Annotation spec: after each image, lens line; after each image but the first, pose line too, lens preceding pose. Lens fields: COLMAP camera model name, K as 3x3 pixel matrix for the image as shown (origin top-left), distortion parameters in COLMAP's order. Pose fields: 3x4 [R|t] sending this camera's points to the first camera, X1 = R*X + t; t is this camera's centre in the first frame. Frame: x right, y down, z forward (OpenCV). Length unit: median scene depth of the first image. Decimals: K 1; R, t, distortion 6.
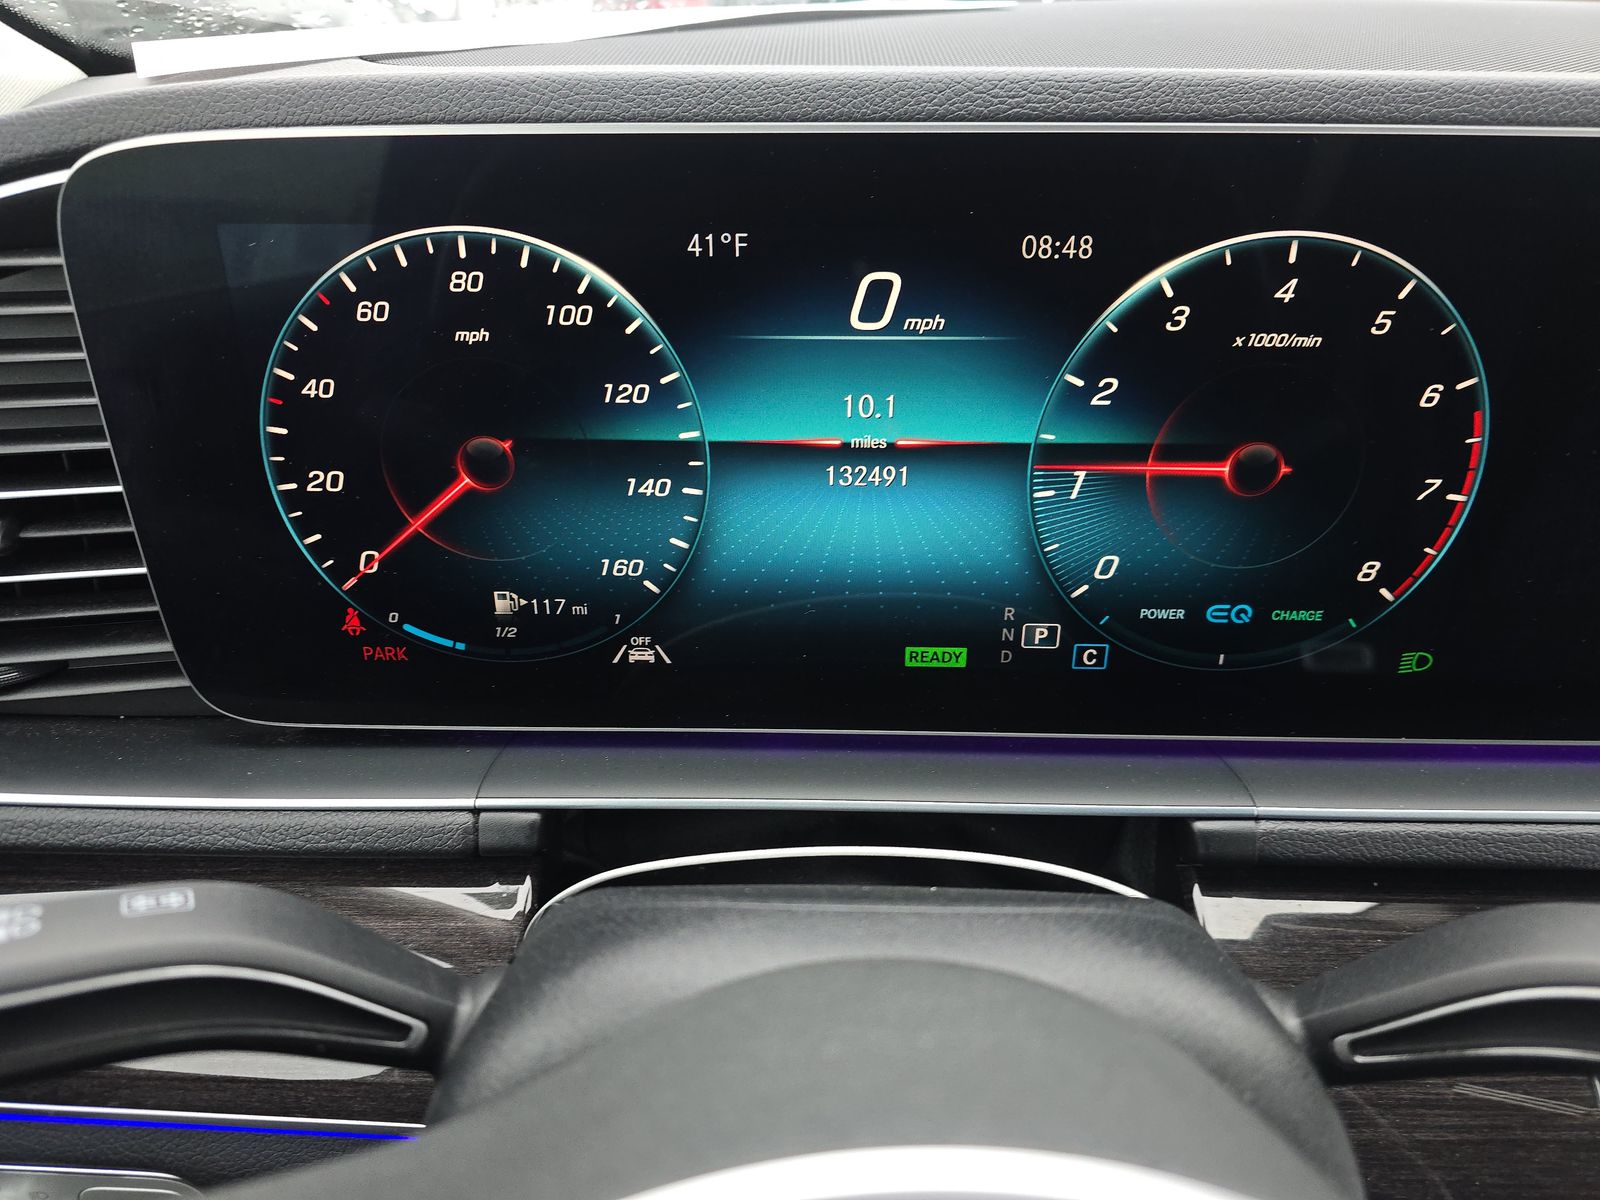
lens RADIAL K [[1055.8, 0, 792.1], [0, 1055.8, 593.1], [0, 0, 1]] dist [-0.019536, -0.019526]
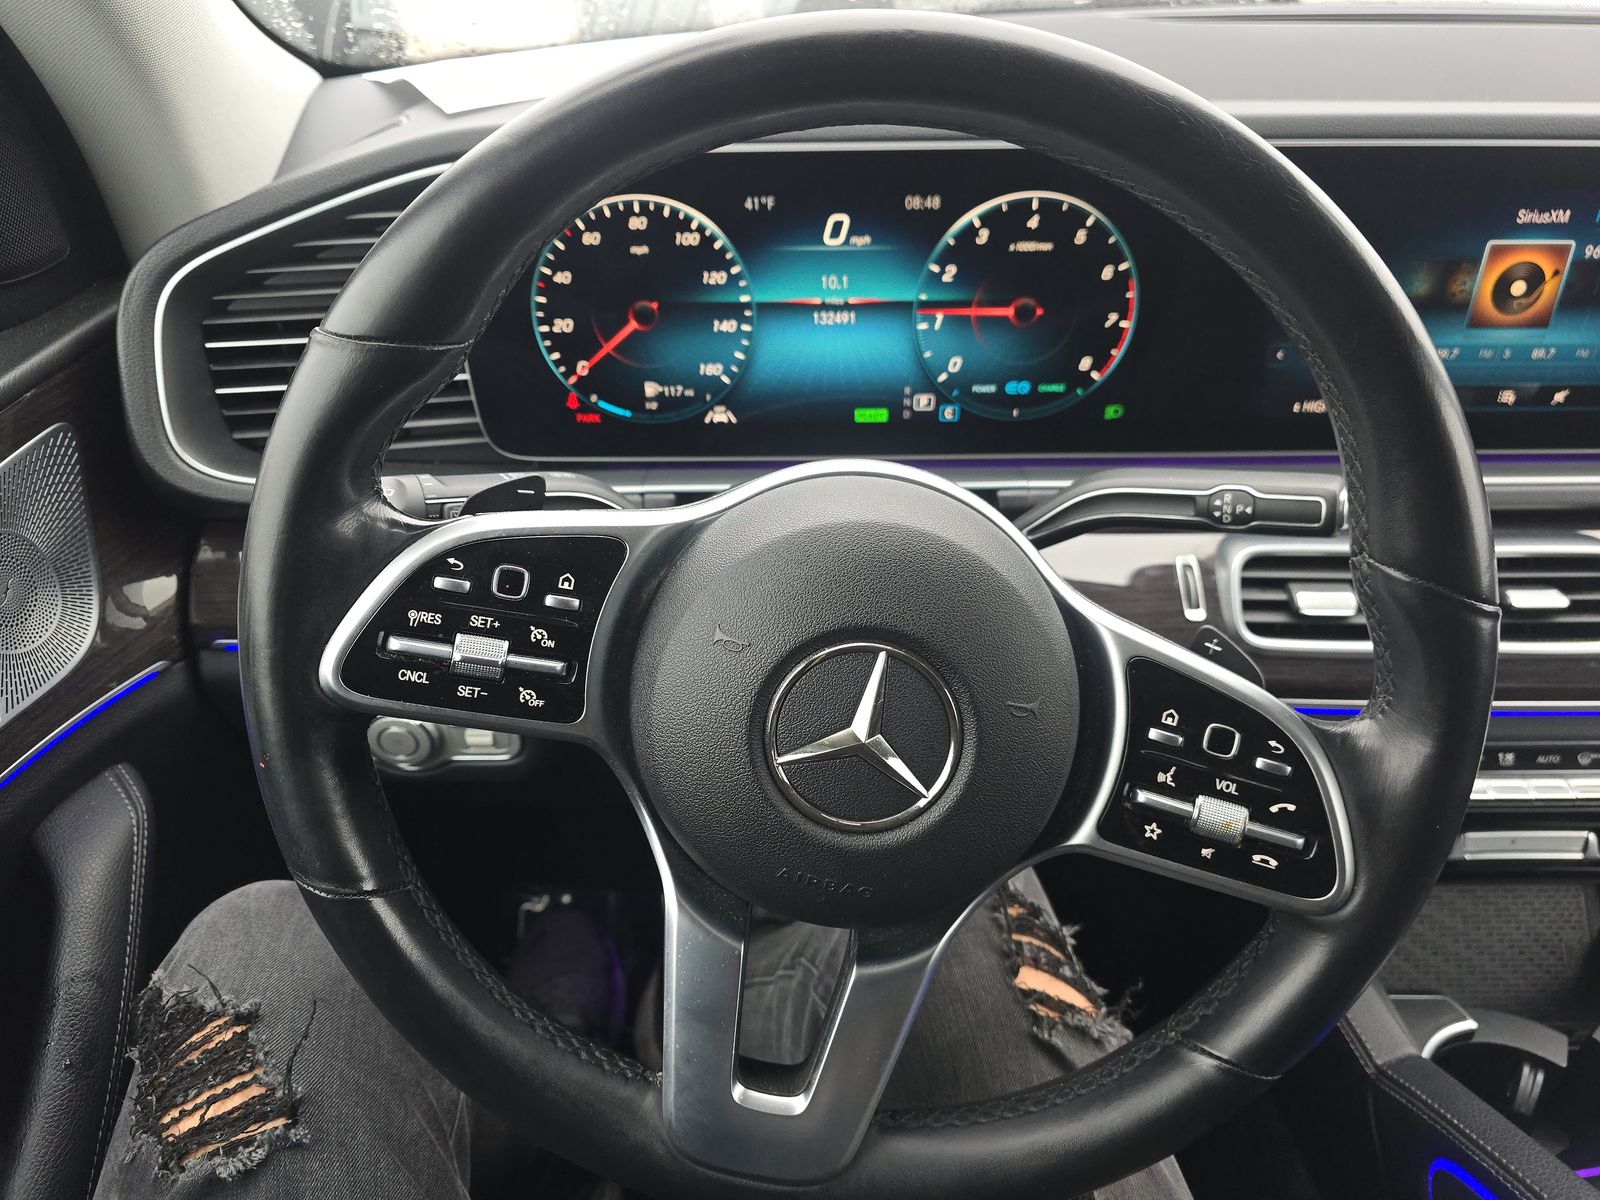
lens RADIAL K [[1055.8, 0, 798.0], [0, 1055.8, 608.7], [0, 0, 1]] dist [-0.019536, -0.019526]
pose [[0.999227, -0.025151, 0.030198, -0.073526], [0.022102, 0.995004, 0.097354, 0.247117], [-0.032495, -0.096611, 0.994792, -1.071243]]
